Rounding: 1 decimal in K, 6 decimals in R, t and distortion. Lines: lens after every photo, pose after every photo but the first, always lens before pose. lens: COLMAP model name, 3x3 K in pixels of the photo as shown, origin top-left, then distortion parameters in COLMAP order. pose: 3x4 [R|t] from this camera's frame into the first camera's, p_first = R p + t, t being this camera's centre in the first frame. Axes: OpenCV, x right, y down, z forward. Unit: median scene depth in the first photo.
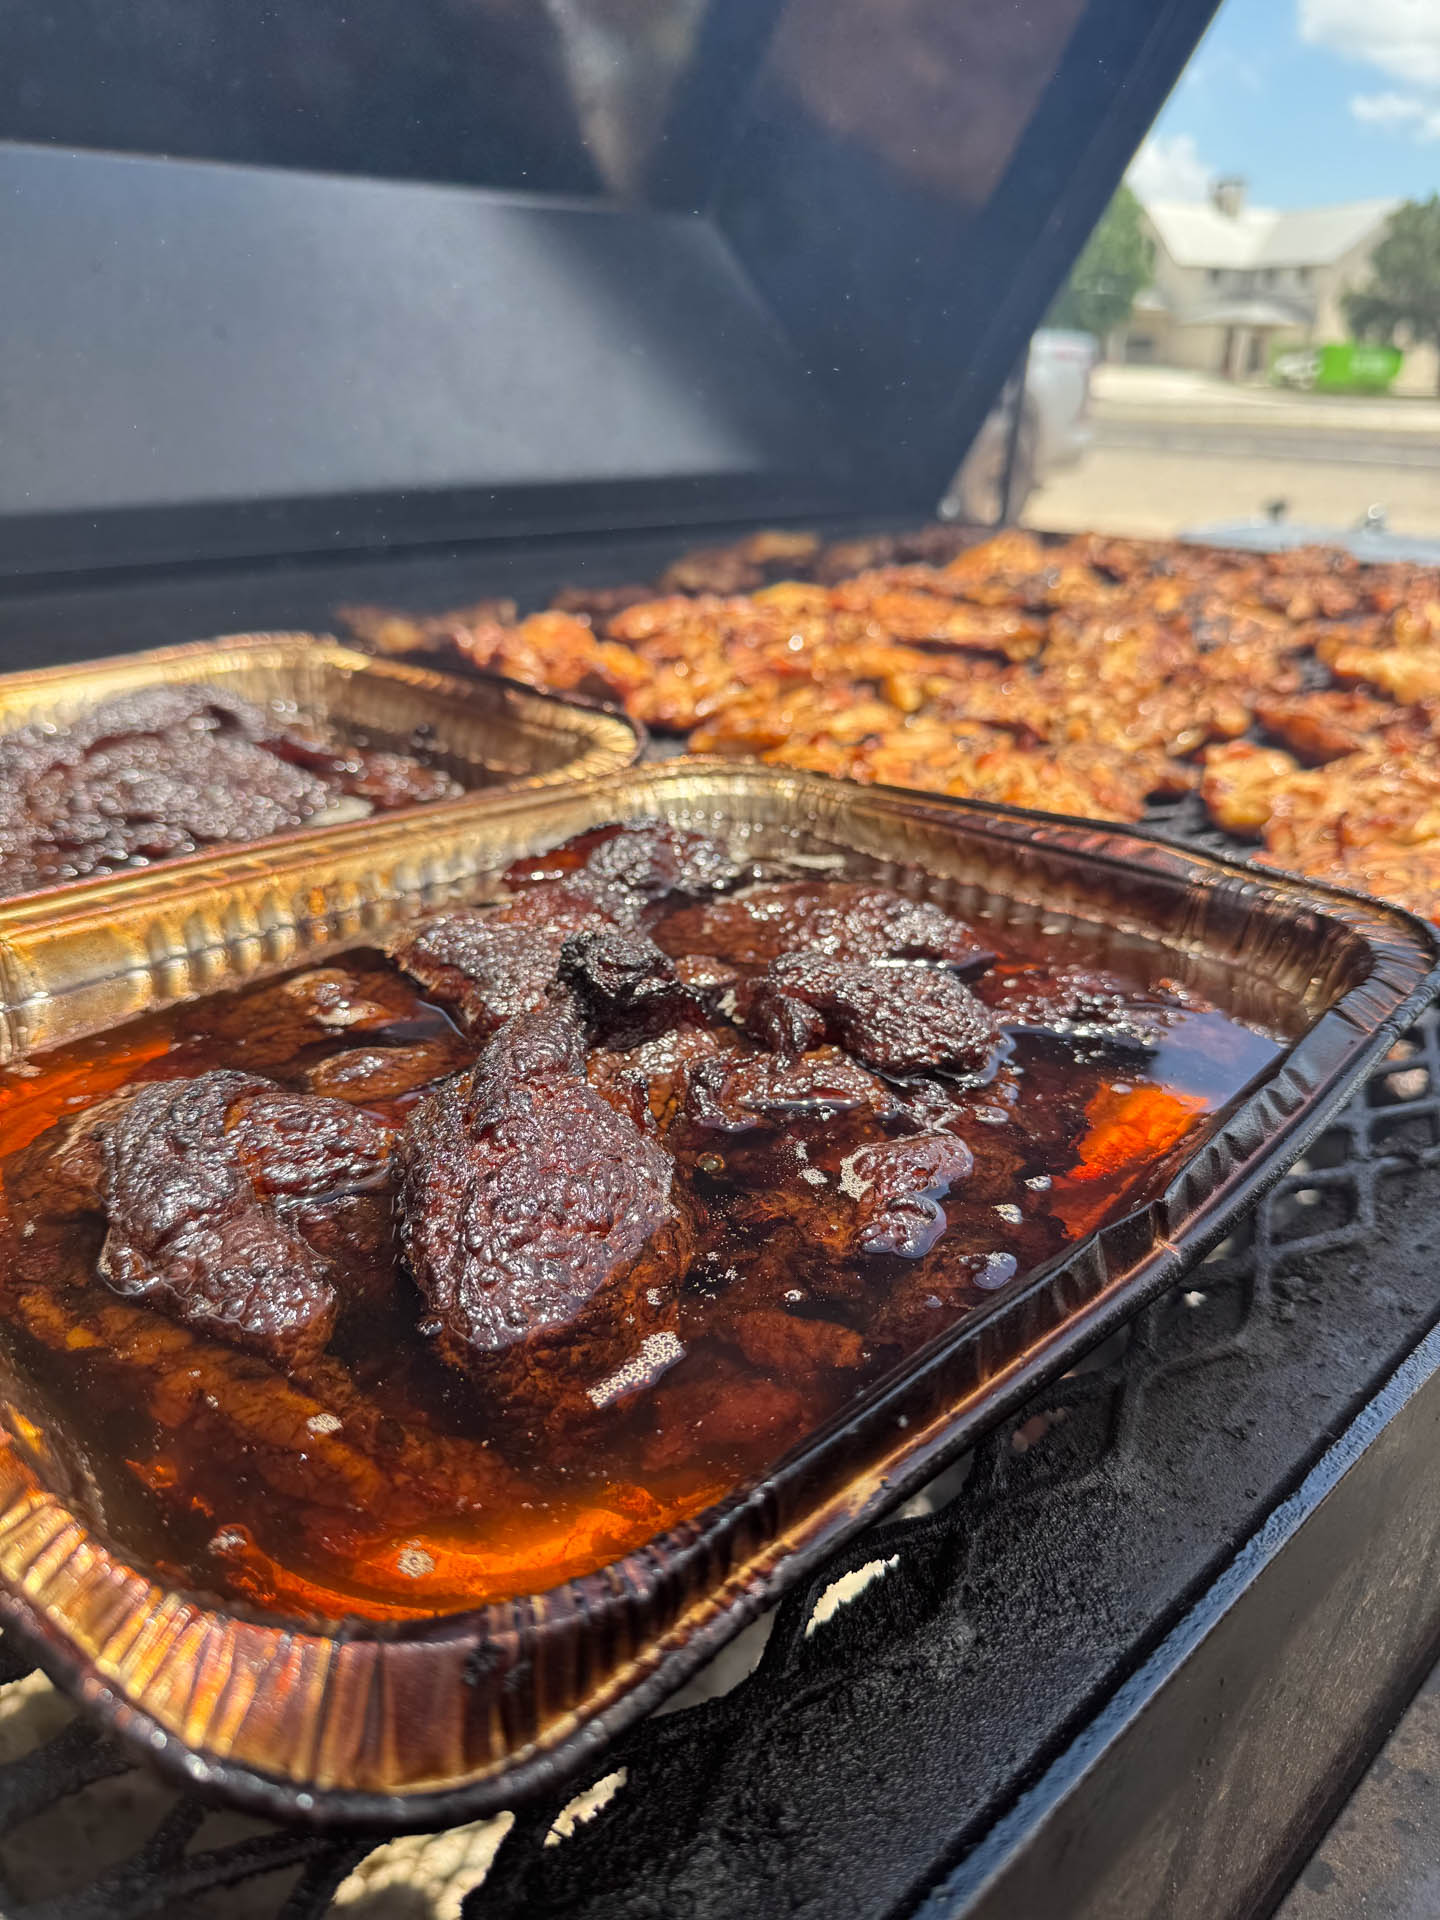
lens RADIAL K [[1345.9, 0, 720.8], [0, 1345.9, 959.0], [0, 0, 1]] dist [0.005666, -0.001729]
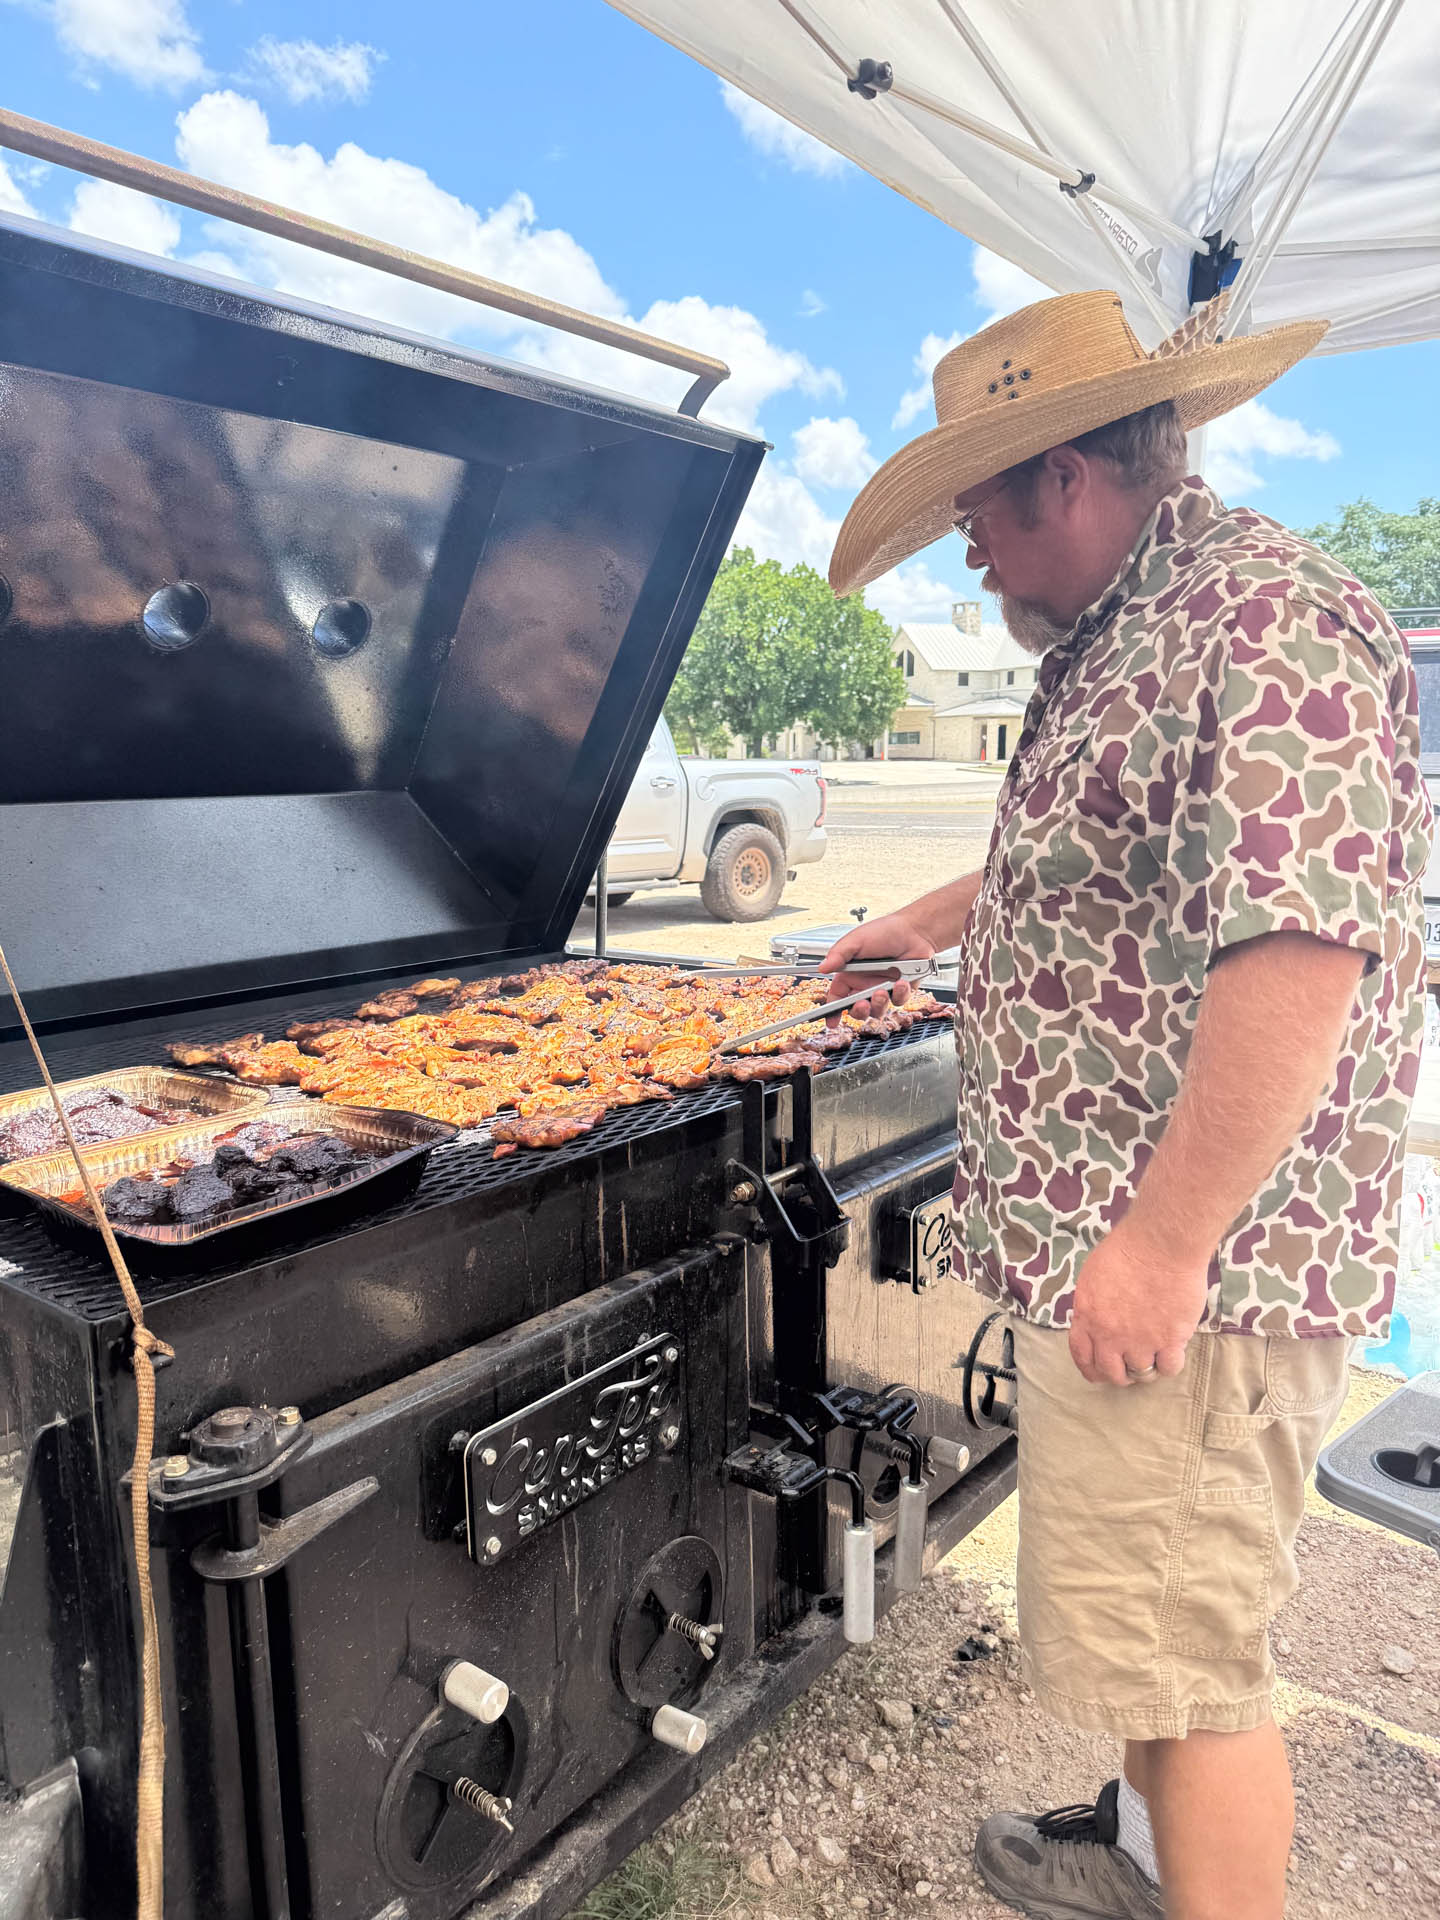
lens RADIAL K [[1345.9, 0, 728.8], [0, 1345.9, 952.7], [0, 0, 1]] dist [0.005666, -0.001729]
pose [[0.991415, -0.056925, 0.117715, 0.504495], [0.086207, 0.961453, -0.261108, 0.322431], [-0.098314, 0.269014, 0.958105, -1.653653]]
